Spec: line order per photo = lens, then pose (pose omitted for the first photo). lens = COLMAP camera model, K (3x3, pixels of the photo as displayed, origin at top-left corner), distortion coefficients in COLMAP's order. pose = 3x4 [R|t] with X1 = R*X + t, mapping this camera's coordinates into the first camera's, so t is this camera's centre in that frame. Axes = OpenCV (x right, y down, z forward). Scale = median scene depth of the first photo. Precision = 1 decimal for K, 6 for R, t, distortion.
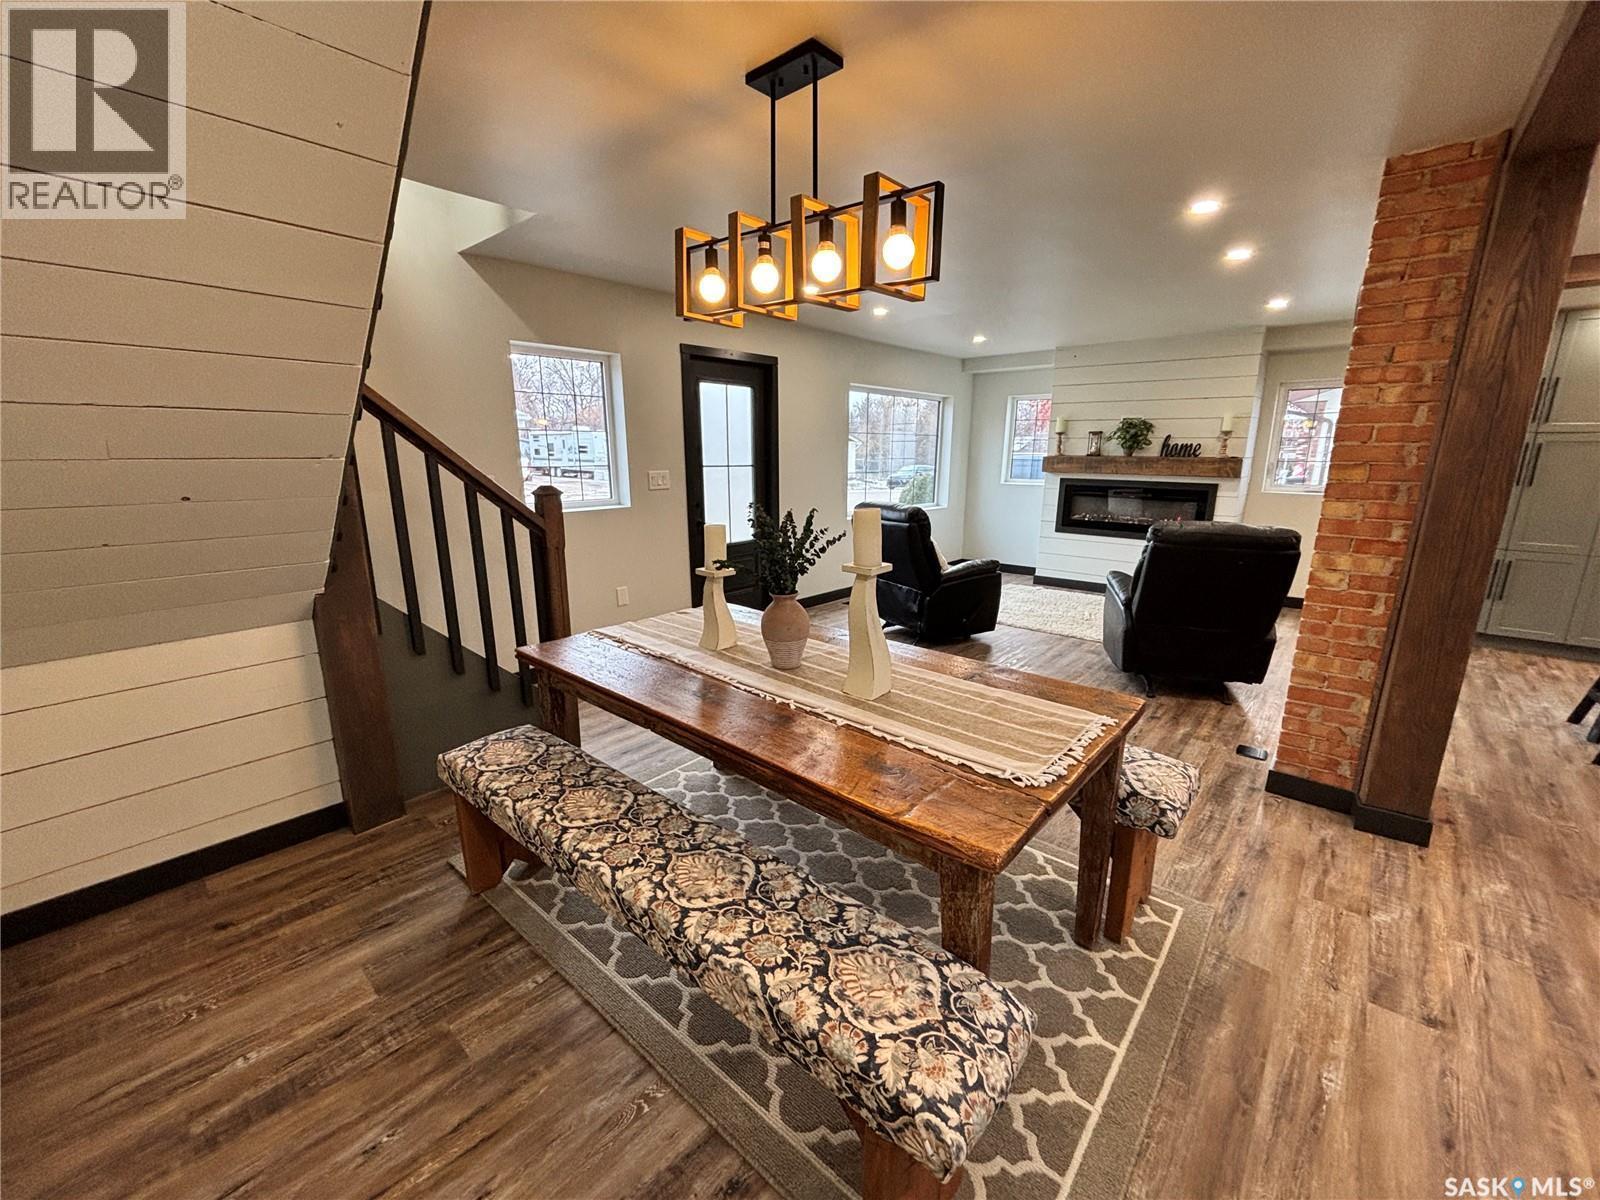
lens RADIAL K [[631.4, 0, 807.7], [0, 631.4, 594.2], [0, 0, 1]] dist [0.000639, 0.000017]
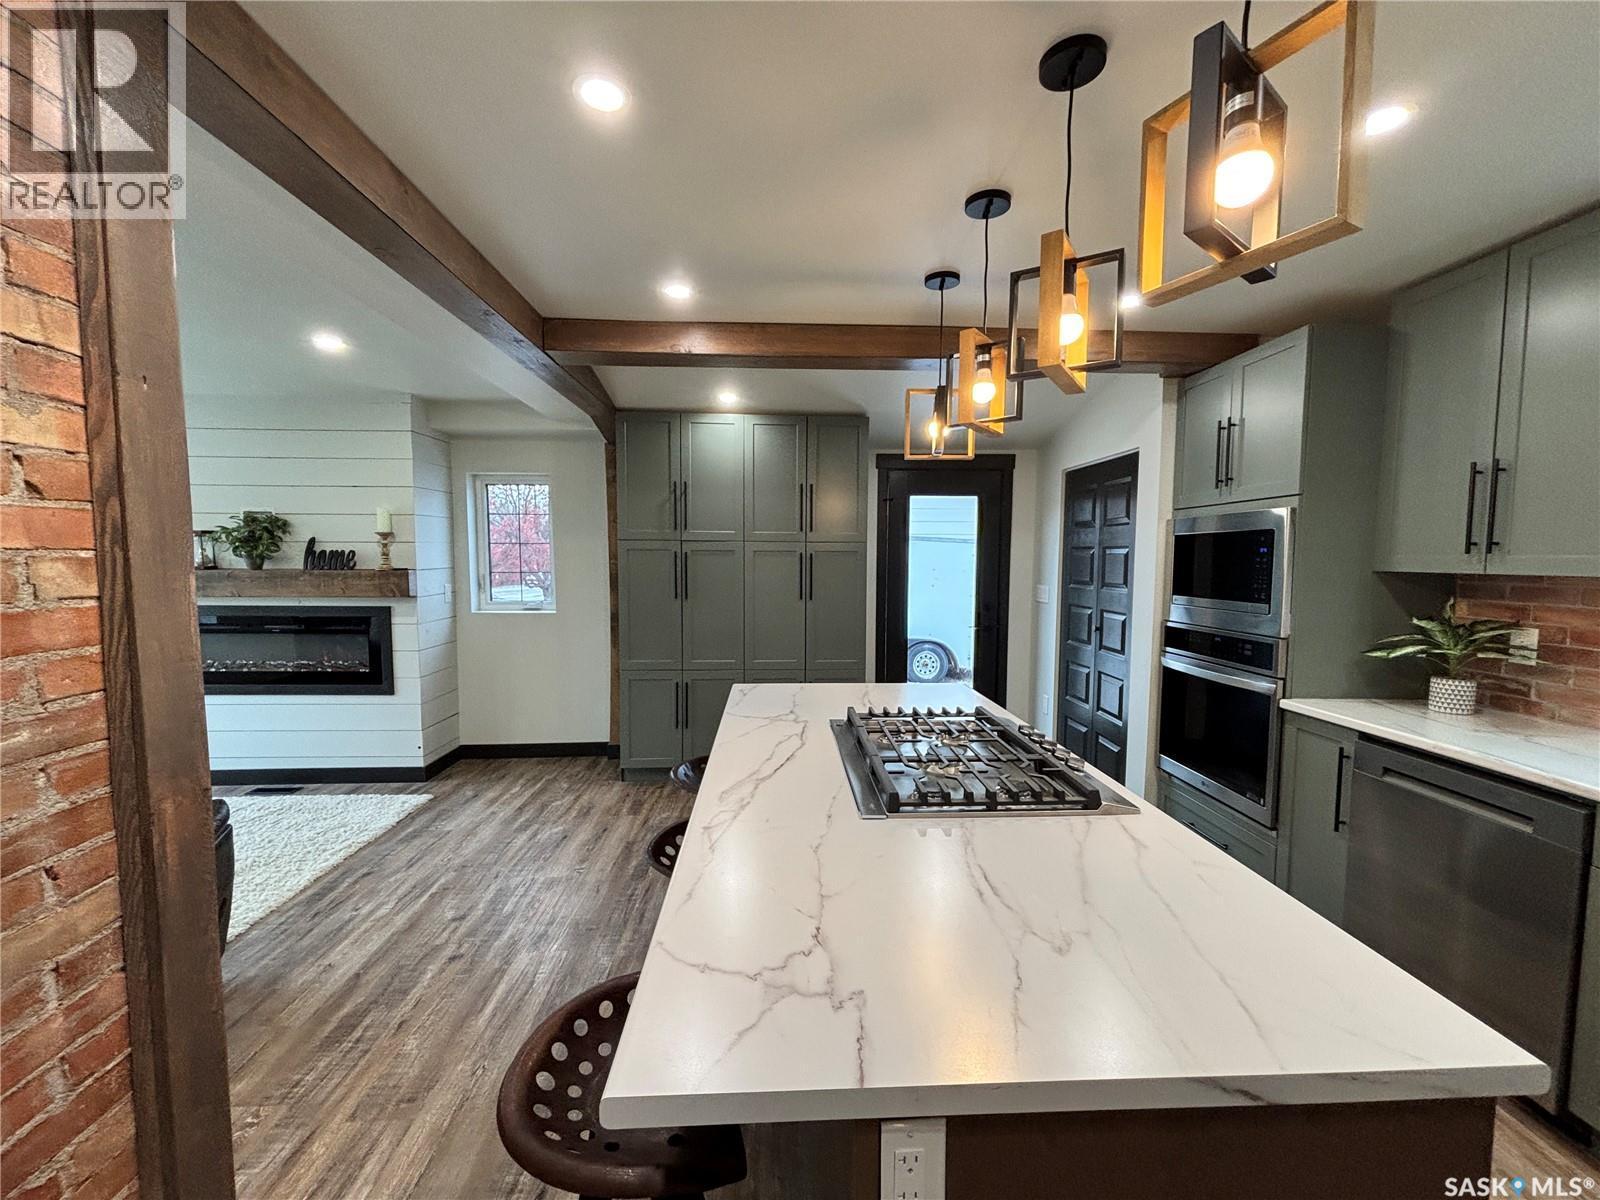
lens RADIAL K [[641.3, 0, 798.1], [0, 641.3, 600.4], [0, 0, 1]] dist [0.002968, -0.000348]
pose [[0.723900, -0.050380, 0.688063, 0.486406], [0.154728, 0.983780, -0.090754, -0.046776], [-0.672330, 0.172159, 0.719953, 0.182589]]
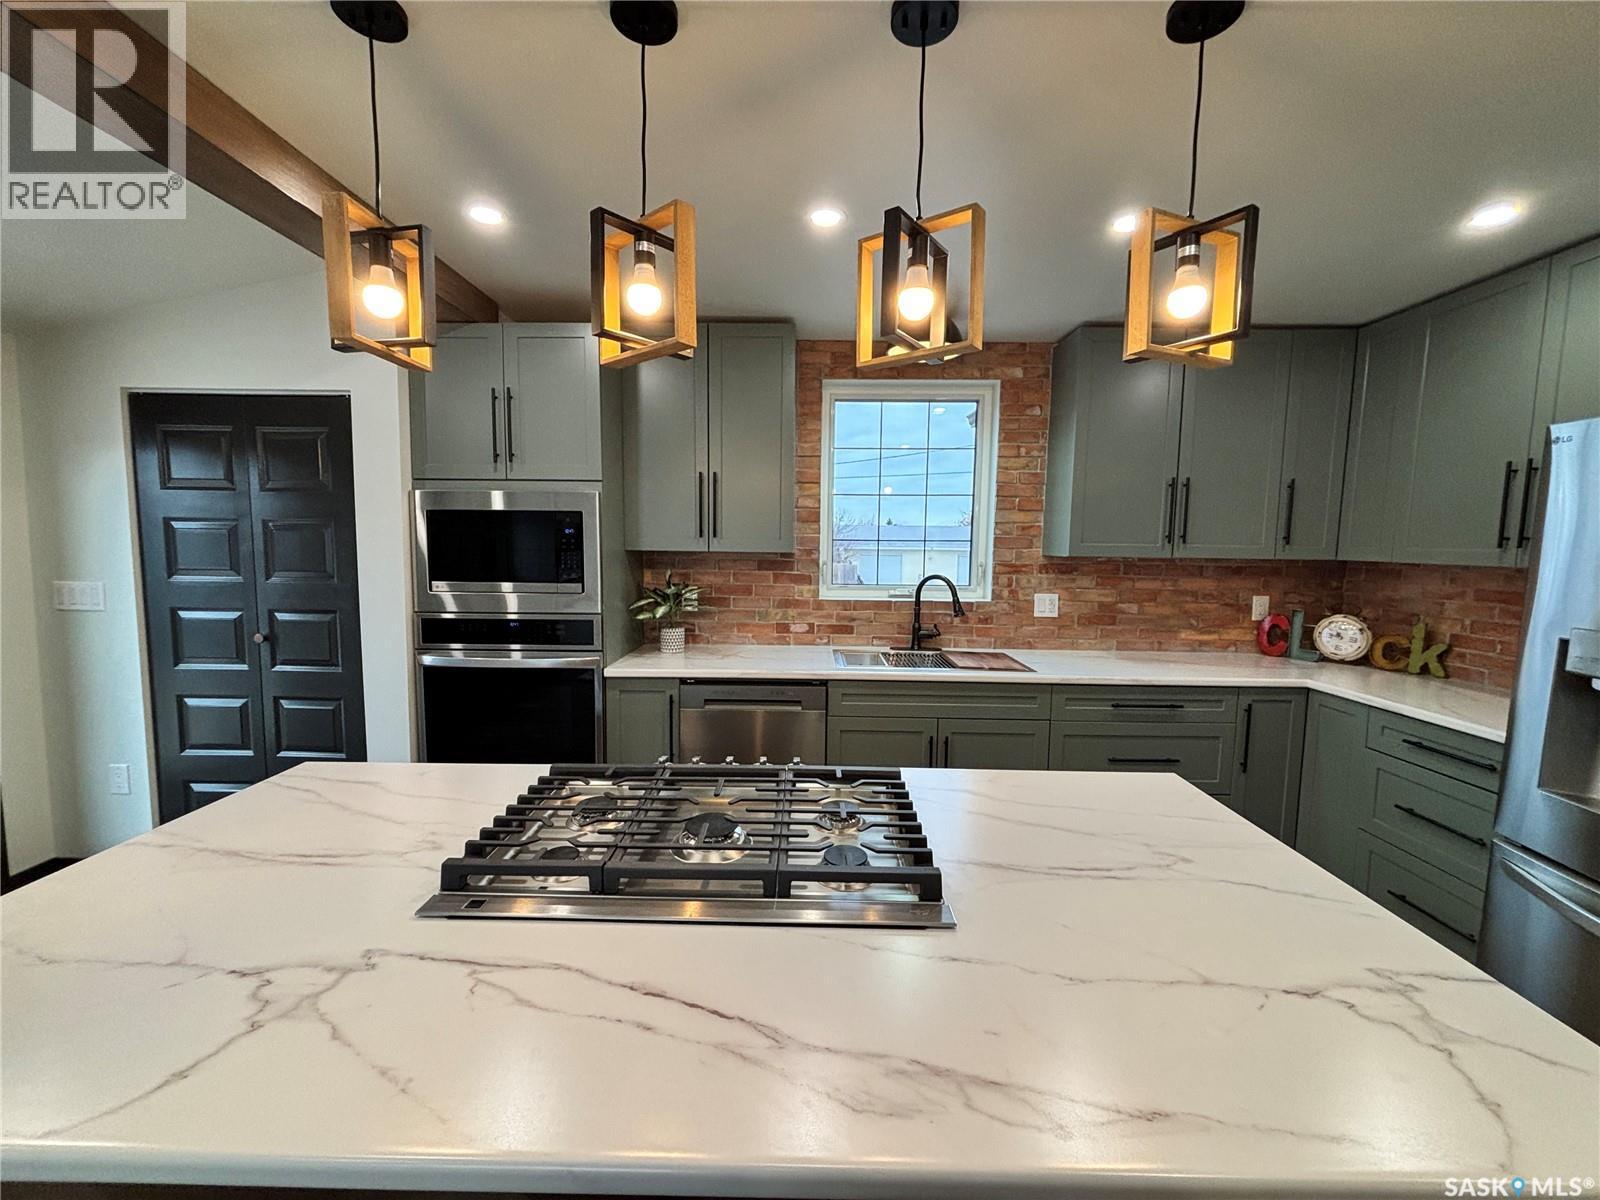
lens RADIAL K [[641.3, 0, 798.1], [0, 641.3, 600.4], [0, 0, 1]] dist [0.002968, -0.000348]
pose [[-0.653514, -0.084542, 0.752178, 0.570774], [0.152293, 0.958734, 0.240074, -0.108715], [-0.741436, 0.271443, -0.613671, 0.451420]]
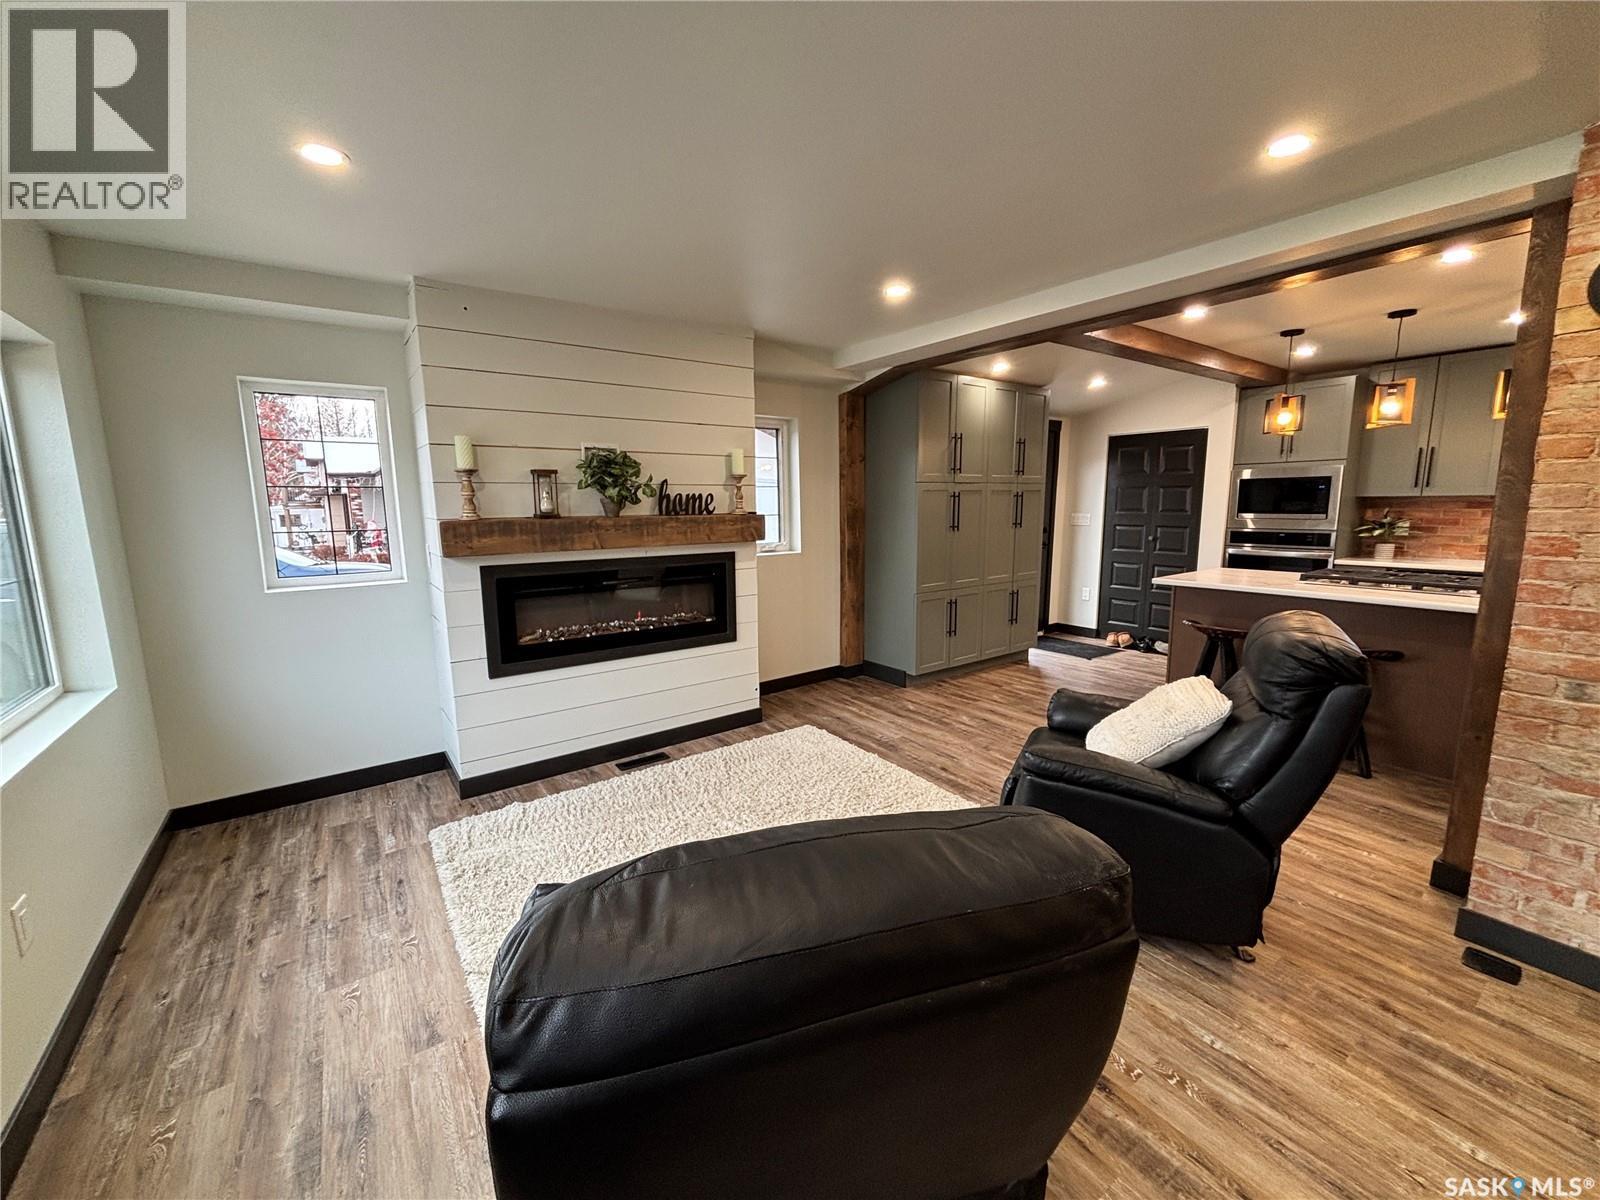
lens RADIAL K [[641.3, 0, 798.1], [0, 641.3, 600.4], [0, 0, 1]] dist [0.002968, -0.000348]
pose [[0.222104, -0.161520, 0.961551, -0.009640], [0.230988, 0.966826, 0.109051, -0.182887], [-0.947267, 0.197887, 0.252045, 0.768798]]
